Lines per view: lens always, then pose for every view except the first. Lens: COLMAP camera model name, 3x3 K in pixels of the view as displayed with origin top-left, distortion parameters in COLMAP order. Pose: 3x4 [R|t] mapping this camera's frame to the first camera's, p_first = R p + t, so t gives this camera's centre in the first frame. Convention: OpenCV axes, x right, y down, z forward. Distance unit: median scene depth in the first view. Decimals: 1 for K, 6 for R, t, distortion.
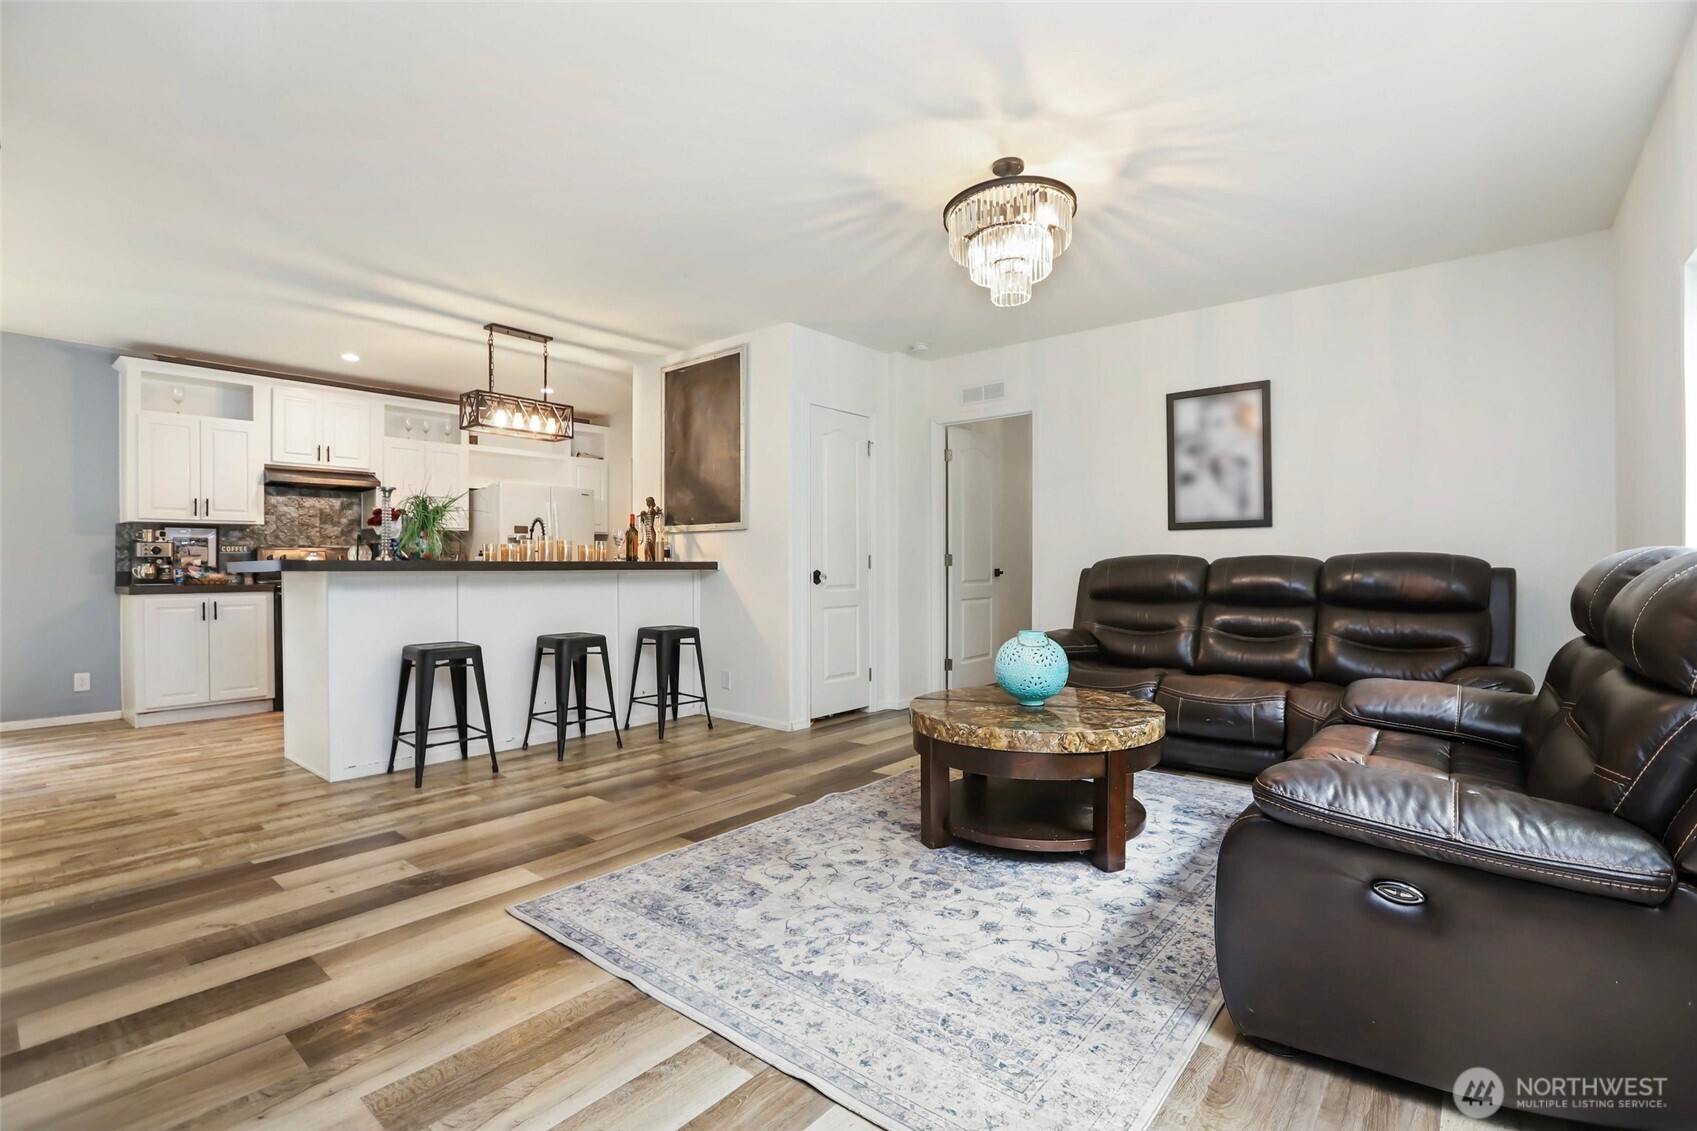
lens RADIAL K [[779.0, 0, 858.8], [0, 779.0, 566.5], [0, 0, 1]] dist [-0.024338, 0.013162]
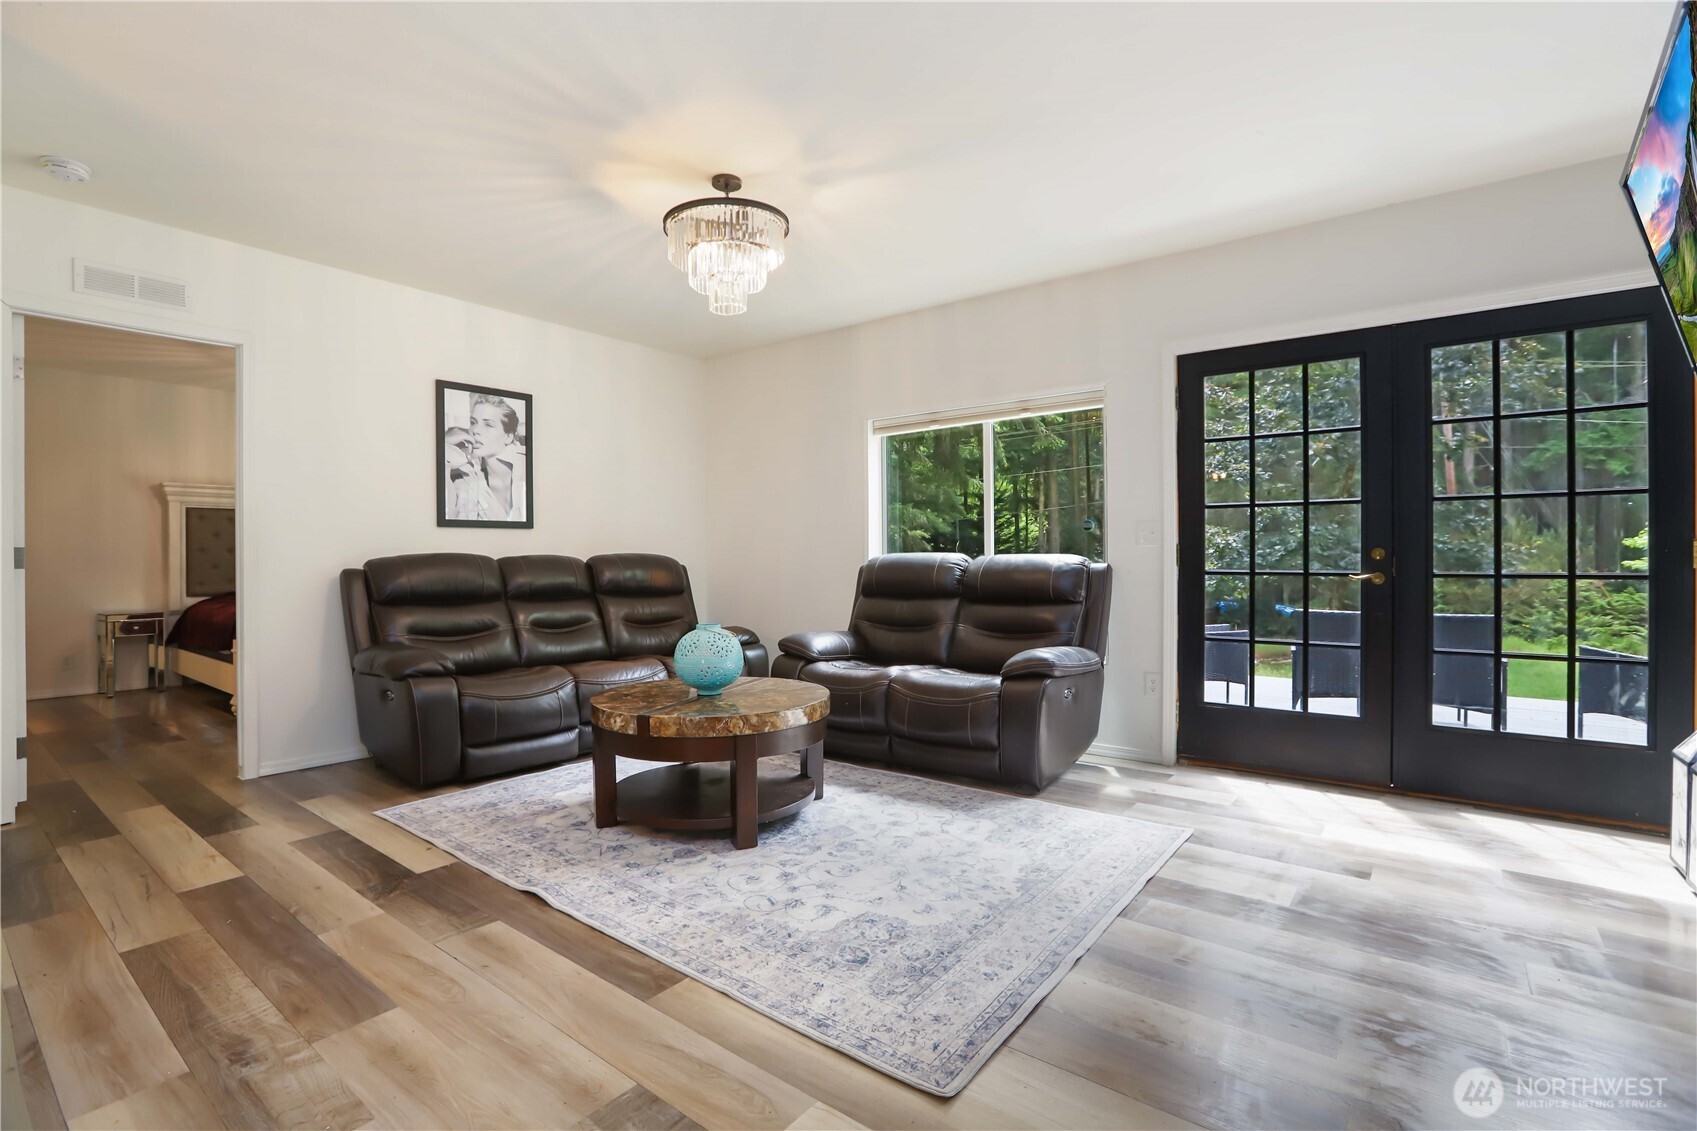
lens RADIAL K [[779.0, 0, 843.0], [0, 779.0, 563.6], [0, 0, 1]] dist [-0.024338, 0.013162]
pose [[-0.025451, 0.002496, 0.999673, -0.926254], [0.005682, 0.999981, -0.002352, 0.003939], [-0.999660, 0.005620, -0.025465, 0.932796]]
